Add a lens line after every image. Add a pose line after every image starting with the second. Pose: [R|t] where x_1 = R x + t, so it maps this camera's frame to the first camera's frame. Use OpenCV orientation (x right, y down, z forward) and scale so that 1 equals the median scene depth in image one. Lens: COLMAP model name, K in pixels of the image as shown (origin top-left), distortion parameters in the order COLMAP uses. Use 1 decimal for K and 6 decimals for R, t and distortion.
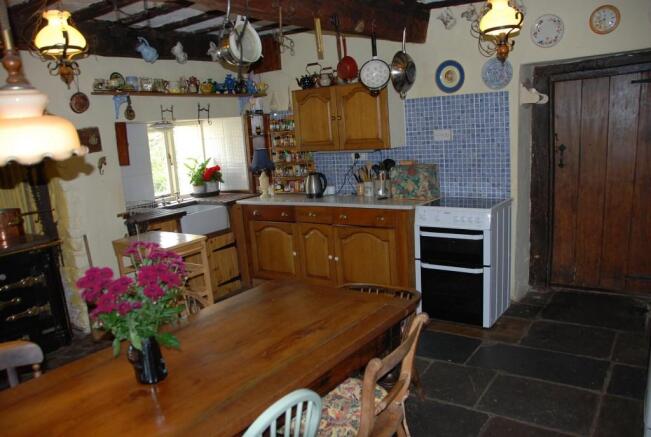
lens RADIAL K [[526.8, 0, 325.9], [0, 526.8, 230.3], [0, 0, 1]] dist [-0.151929, 0.129082]
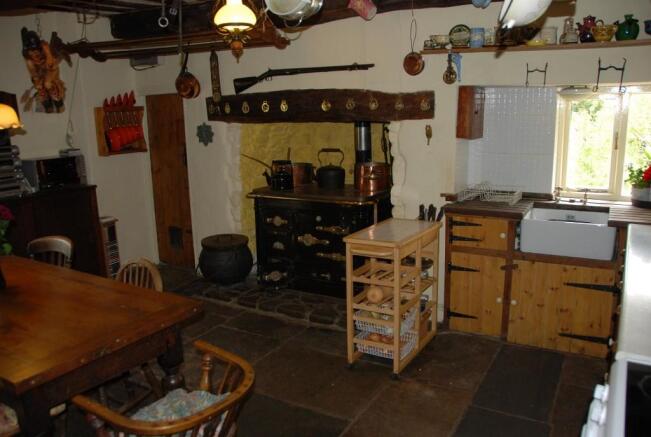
lens RADIAL K [[526.8, 0, 325.9], [0, 526.8, 230.3], [0, 0, 1]] dist [-0.151929, 0.129082]
pose [[0.076788, 0.295385, -0.952287, 0.452879], [-0.168403, 0.945228, 0.279616, -0.193040], [0.982723, 0.138897, 0.122326, 0.742178]]
